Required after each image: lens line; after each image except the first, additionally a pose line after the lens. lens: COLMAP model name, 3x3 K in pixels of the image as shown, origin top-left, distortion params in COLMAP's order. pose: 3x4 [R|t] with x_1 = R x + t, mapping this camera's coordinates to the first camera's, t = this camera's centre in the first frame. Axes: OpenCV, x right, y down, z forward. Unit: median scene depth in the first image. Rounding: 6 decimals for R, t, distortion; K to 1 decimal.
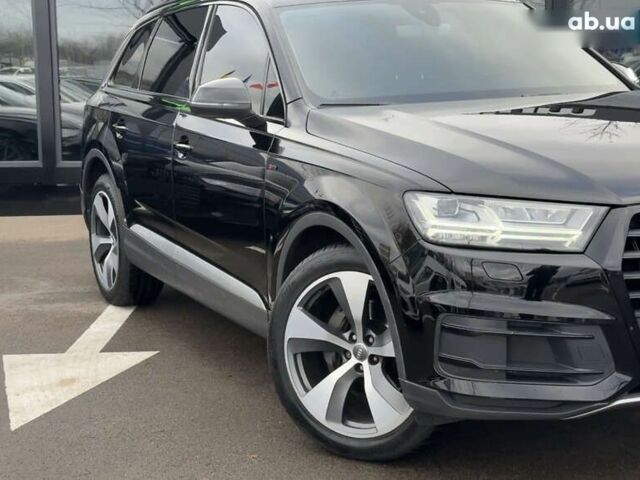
lens RADIAL K [[1216.5, 0, 307.9], [0, 1216.5, 238.3], [0, 0, 1]] dist [0.099641, 0.220907]
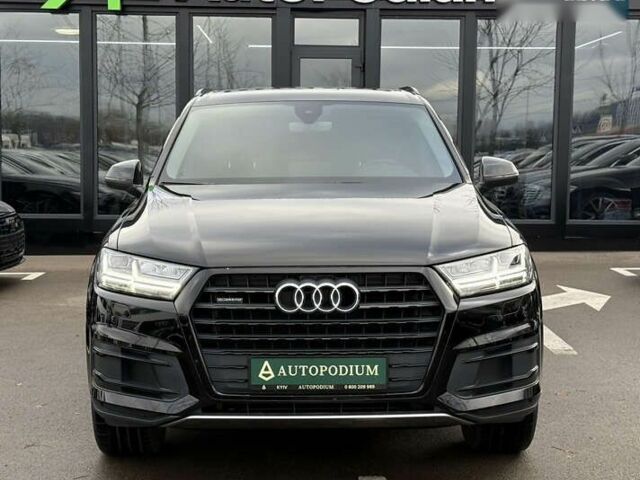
lens RADIAL K [[1216.5, 0, 307.9], [0, 1216.5, 238.3], [0, 0, 1]] dist [0.099641, 0.220907]
pose [[0.917292, 0.063822, -0.393067, 0.746580], [-0.084362, 0.995814, -0.035183, -0.018476], [0.389177, 0.065433, 0.918836, -0.135835]]
